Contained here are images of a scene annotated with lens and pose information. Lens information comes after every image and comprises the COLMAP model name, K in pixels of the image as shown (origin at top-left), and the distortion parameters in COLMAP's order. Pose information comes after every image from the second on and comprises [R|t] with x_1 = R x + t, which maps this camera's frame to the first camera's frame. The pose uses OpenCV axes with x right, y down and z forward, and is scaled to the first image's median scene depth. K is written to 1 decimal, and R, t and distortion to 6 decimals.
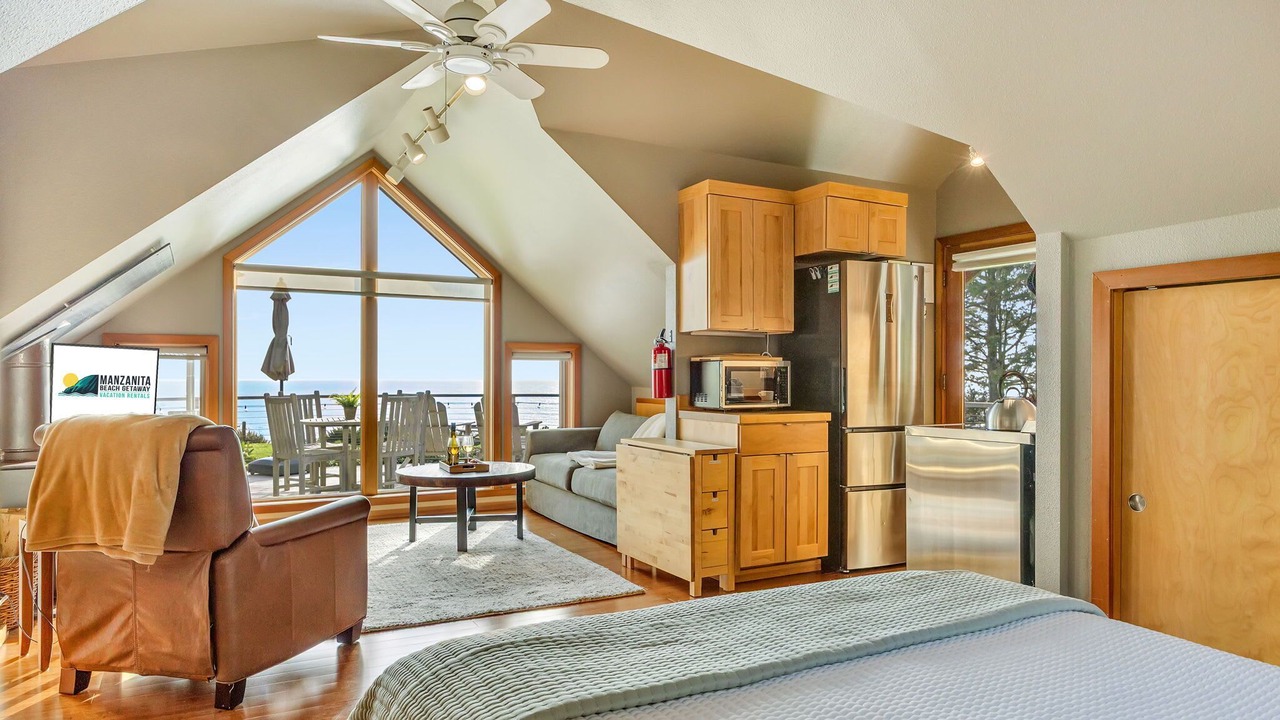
lens RADIAL K [[773.1, 0, 643.5], [0, 773.1, 366.8], [0, 0, 1]] dist [-0.003122, 0.003026]
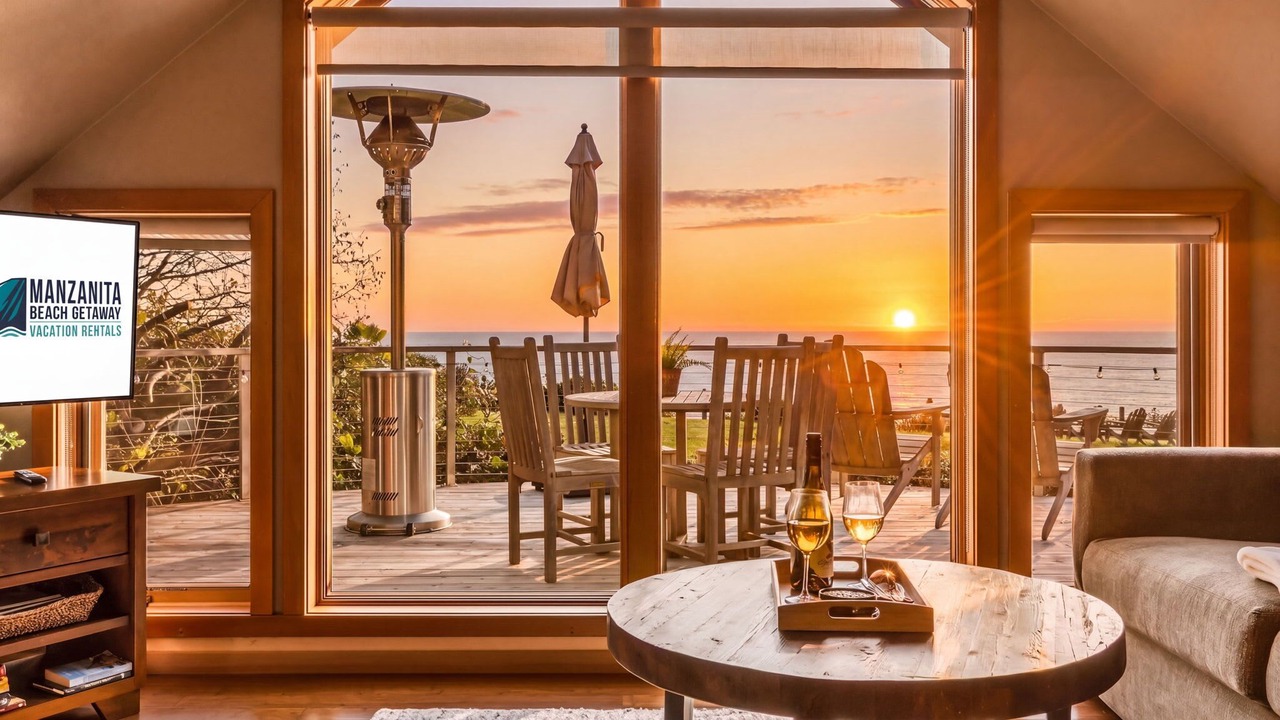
lens RADIAL K [[1113.3, 0, 647.2], [0, 1113.3, 346.5], [0, 0, 1]] dist [-0.008788, 0.002667]
pose [[0.879551, 0.012097, -0.475651, -0.112263], [0.002494, 0.999546, 0.030032, 0.029842], [0.475798, -0.027601, 0.879121, 0.641521]]
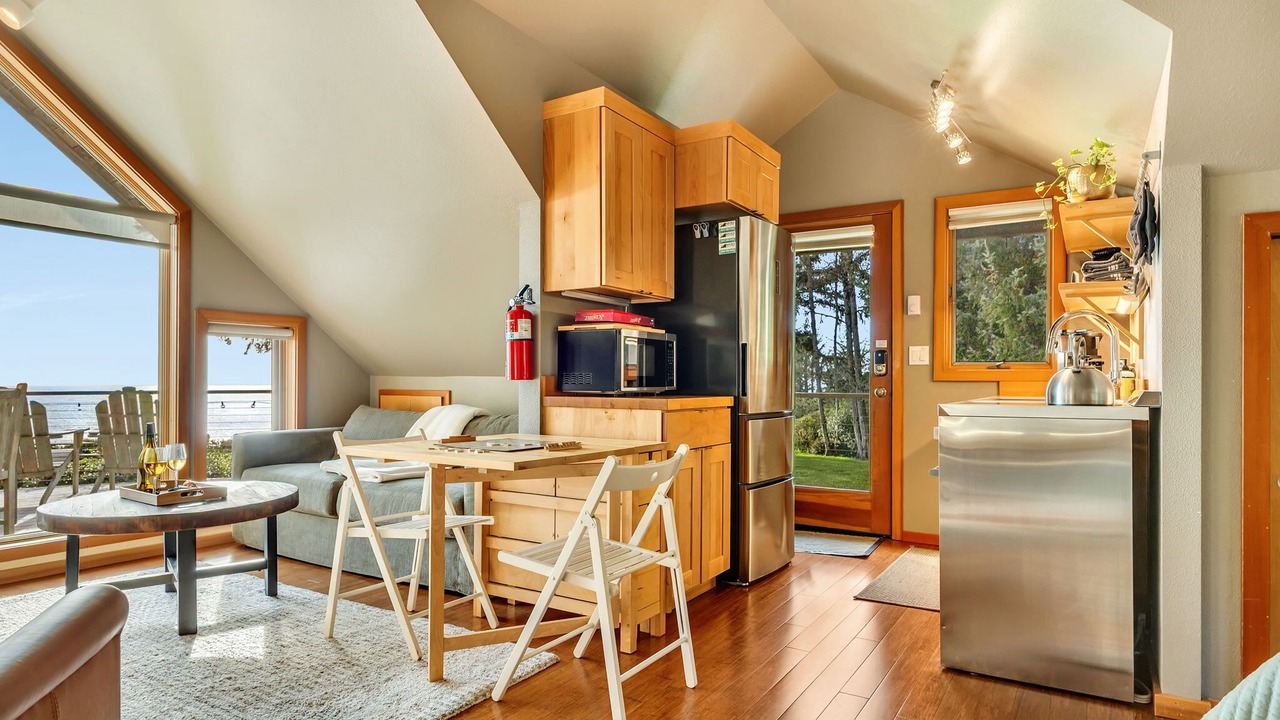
lens RADIAL K [[707.1, 0, 643.4], [0, 707.1, 371.0], [0, 0, 1]] dist [-0.017152, -0.000986]
pose [[0.866037, 0.007427, 0.499924, -0.193043], [-0.006838, 0.999972, -0.003011, 0.030460], [-0.499933, -0.000811, 0.866064, 0.337857]]
